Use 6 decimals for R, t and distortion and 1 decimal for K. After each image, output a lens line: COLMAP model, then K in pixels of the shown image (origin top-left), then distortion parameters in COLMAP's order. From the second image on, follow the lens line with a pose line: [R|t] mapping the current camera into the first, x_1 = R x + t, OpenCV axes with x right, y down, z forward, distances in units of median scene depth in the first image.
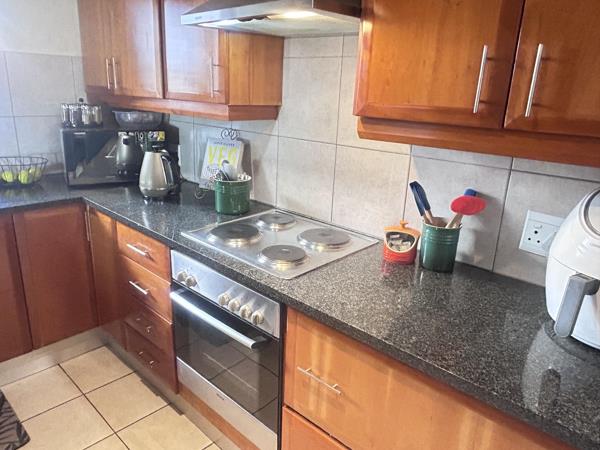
lens RADIAL K [[450.0, 0, 300.0], [0, 450.0, 225.0], [0, 0, 1]] dist [0.002234, -0.002621]
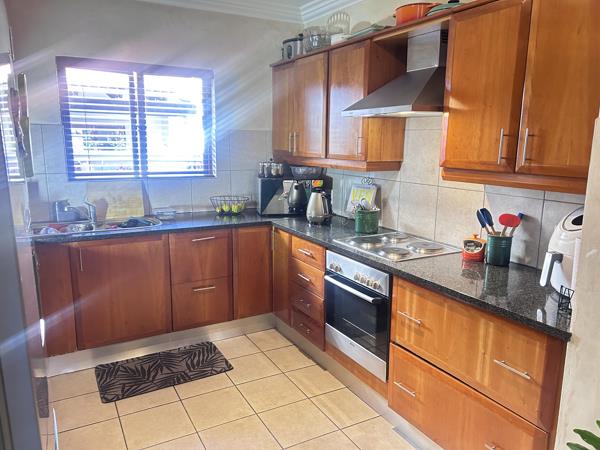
lens RADIAL K [[450.0, 0, 300.0], [0, 450.0, 225.0], [0, 0, 1]] dist [0.002234, -0.002621]
pose [[0.951093, 0.026455, -0.307771, 0.104312], [-0.062322, 0.992271, -0.107301, 0.129610], [0.302554, 0.121234, 0.945391, -0.503271]]
